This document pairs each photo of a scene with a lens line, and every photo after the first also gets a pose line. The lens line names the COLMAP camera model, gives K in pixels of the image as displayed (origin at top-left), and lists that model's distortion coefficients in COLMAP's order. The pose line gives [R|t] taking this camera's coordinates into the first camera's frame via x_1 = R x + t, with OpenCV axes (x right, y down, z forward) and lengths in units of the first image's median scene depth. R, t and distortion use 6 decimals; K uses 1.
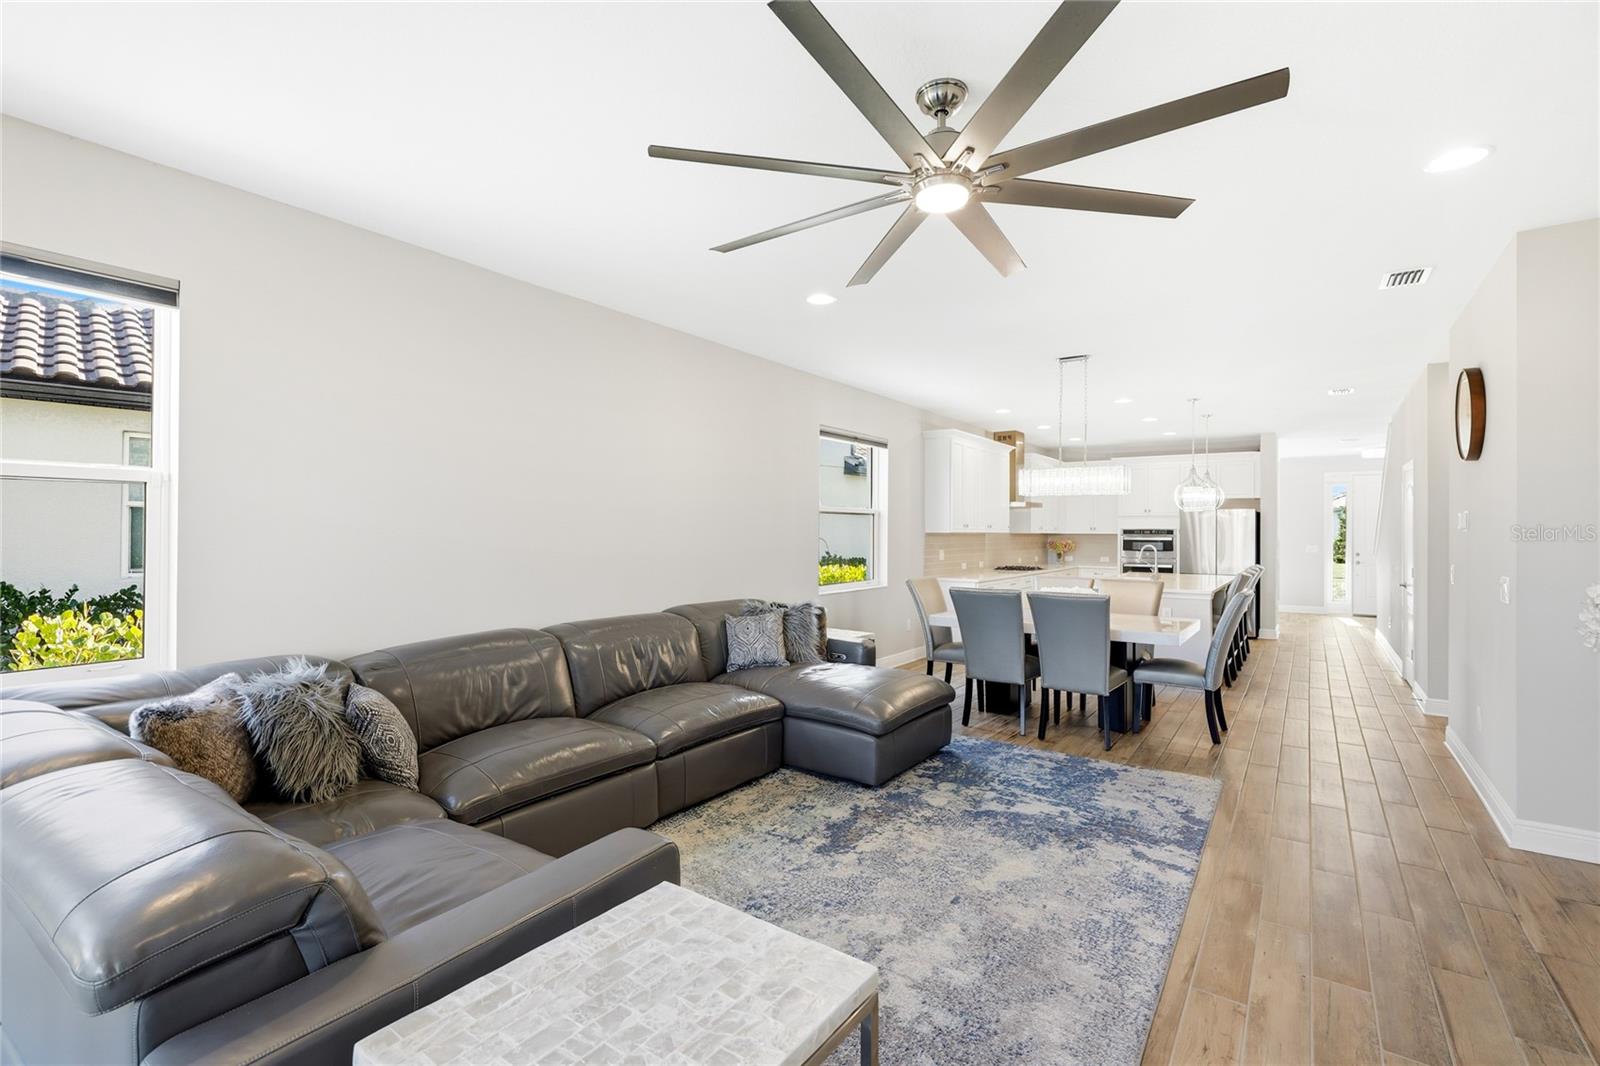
lens RADIAL K [[716.3, 0, 800.0], [0, 716.3, 533.0], [0, 0, 1]] dist [-0.001150, -0.000053]
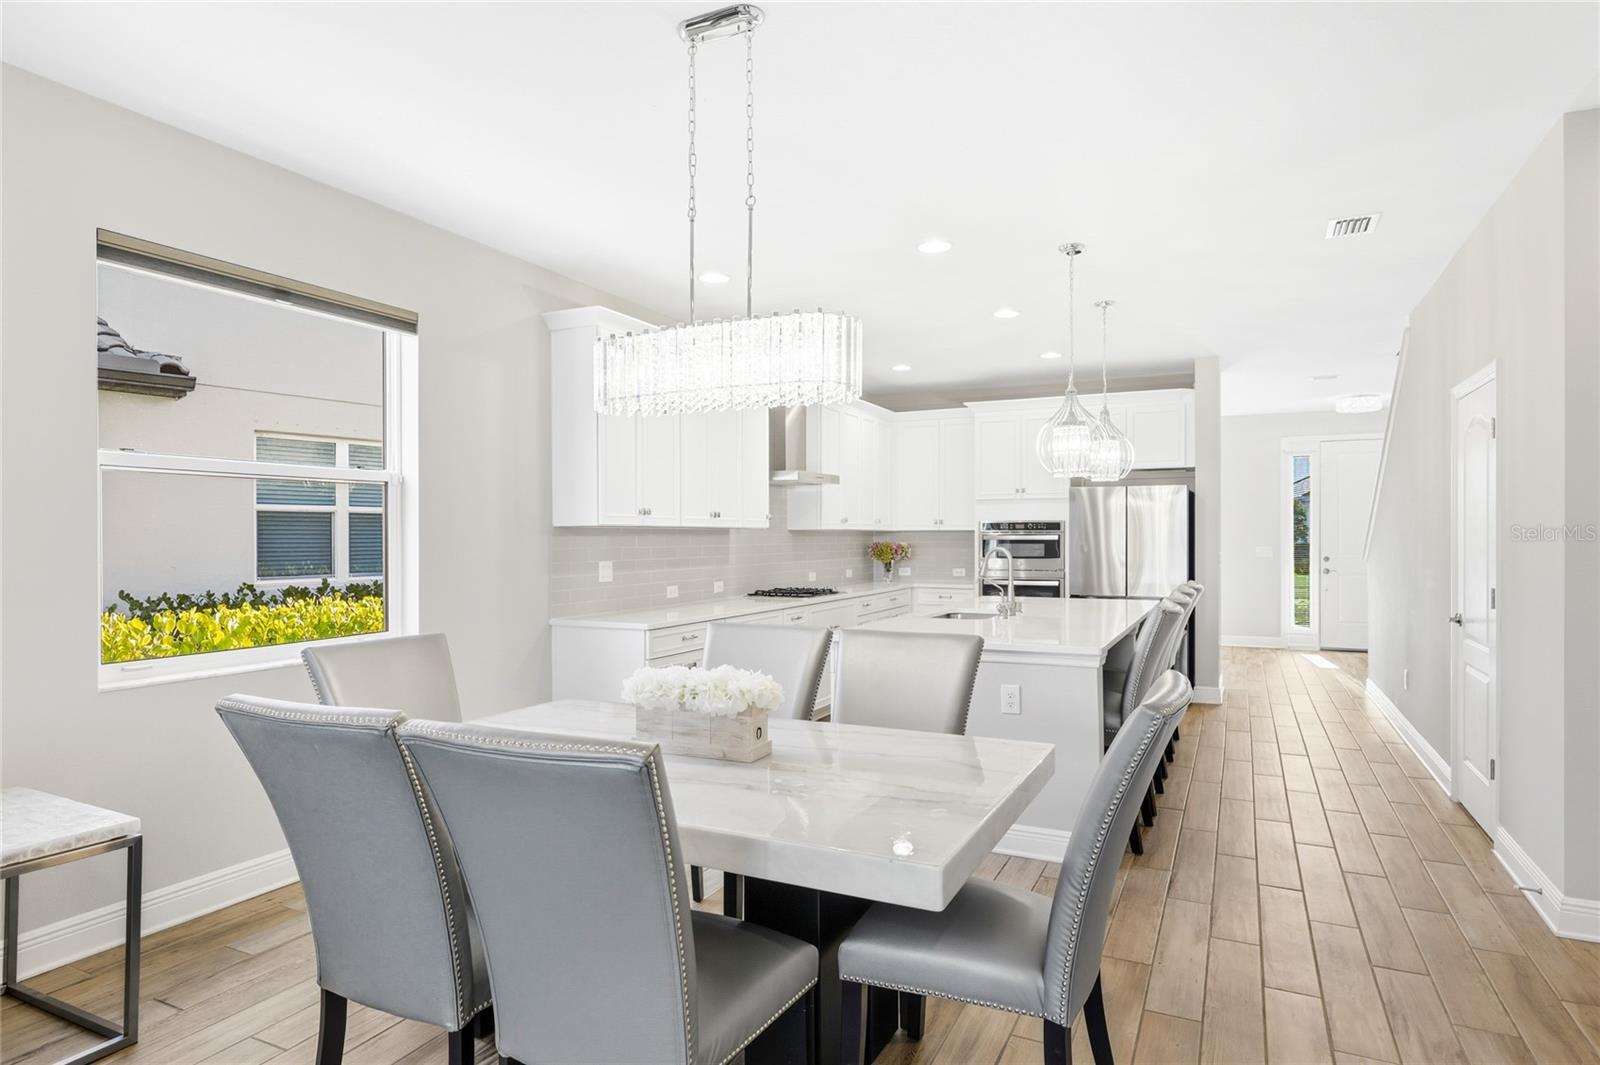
lens RADIAL K [[882.5, 0, 793.3], [0, 882.5, 548.9], [0, 0, 1]] dist [0.006283, 0.001302]
pose [[0.988715, -0.009210, 0.149522, 0.195773], [0.007309, 0.999885, 0.013258, 0.006495], [-0.149627, -0.012015, 0.988669, 0.312136]]
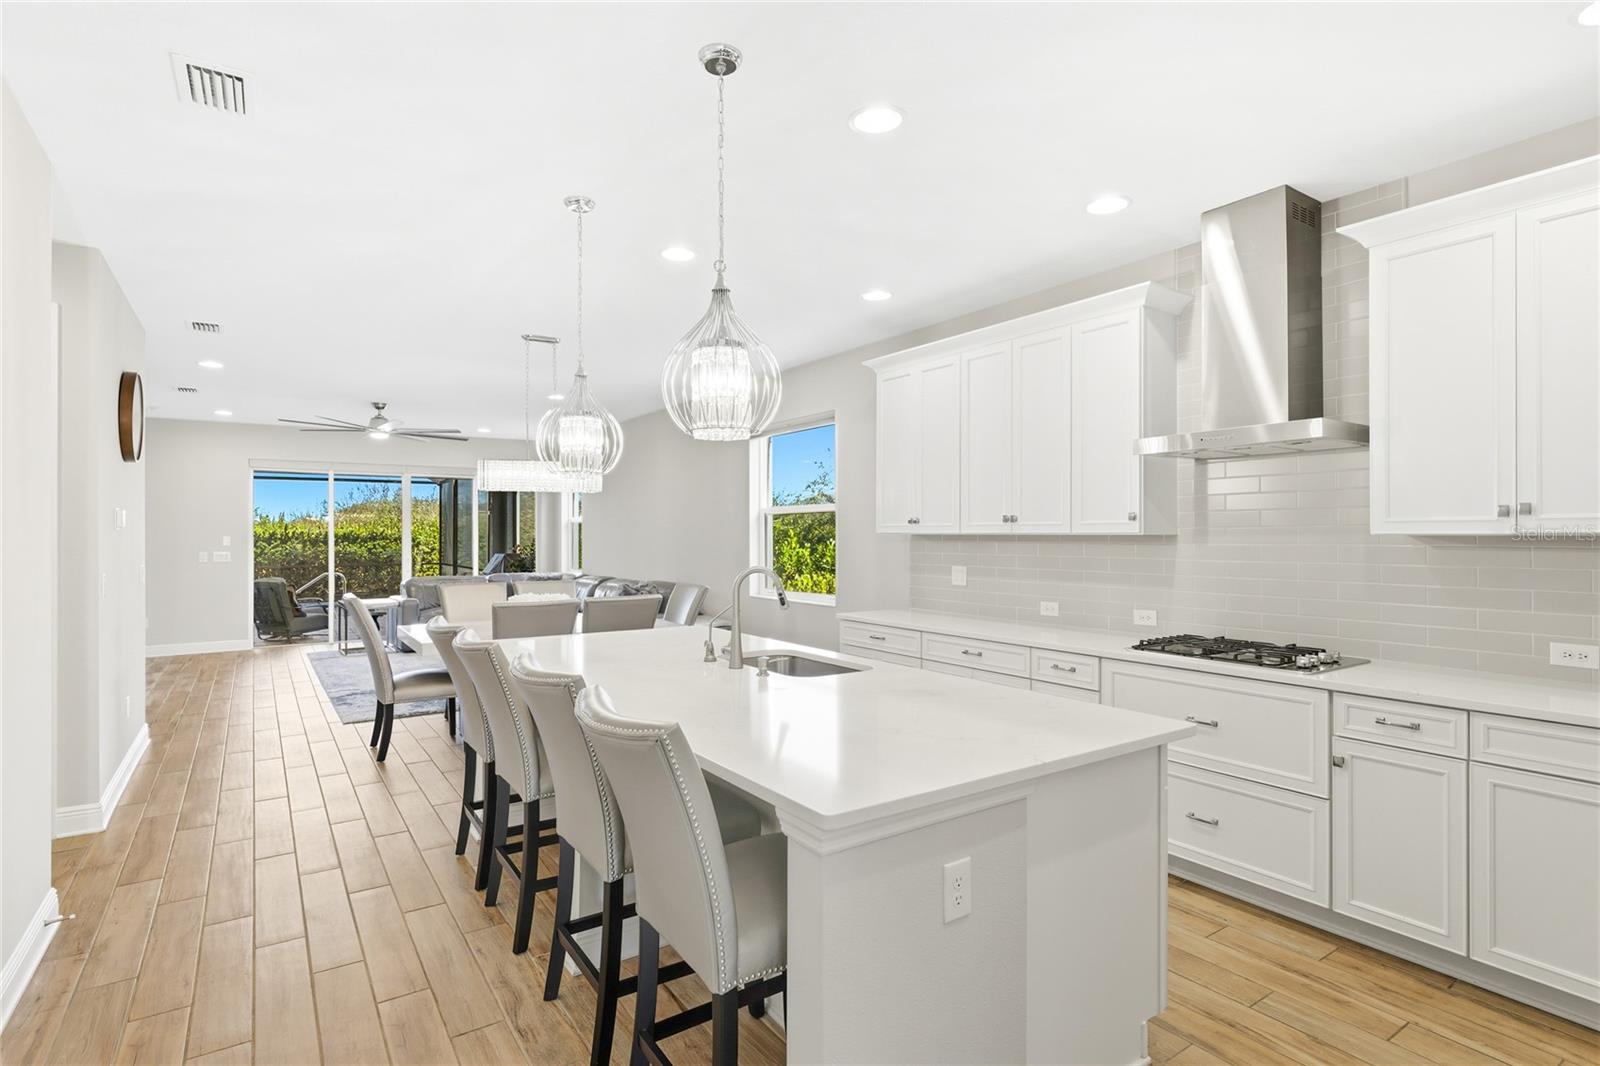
lens RADIAL K [[798.3, 0, 800.0], [0, 798.3, 533.0], [0, 0, 1]] dist [-0.005344, -0.000784]
pose [[-0.343796, -0.005875, -0.939026, 0.664910], [-0.001614, 0.999983, -0.005666, 0.002001], [0.939043, -0.000432, -0.343799, 0.910025]]
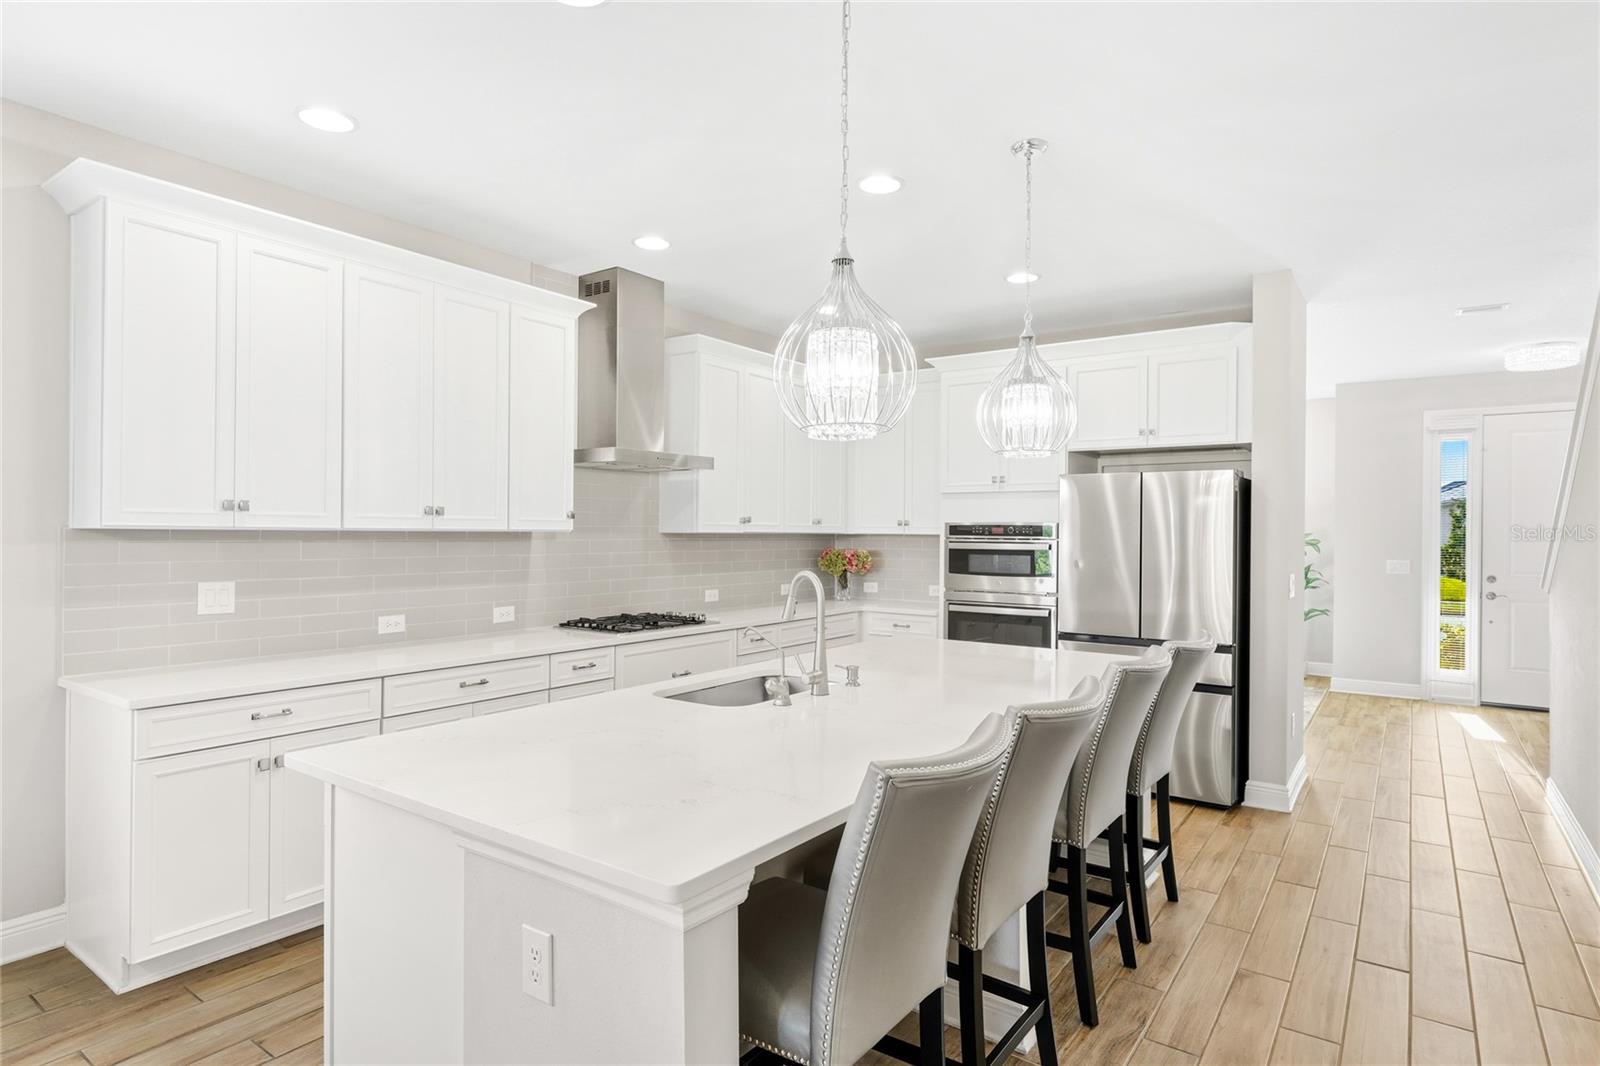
lens RADIAL K [[846.4, 0, 797.8], [0, 846.4, 539.4], [0, 0, 1]] dist [0.002600, 0.000050]
pose [[0.999942, 0.003580, -0.010109, 0.385571], [-0.003506, 0.999967, 0.007295, 0.000578], [0.010135, -0.007259, 0.999922, 0.517770]]
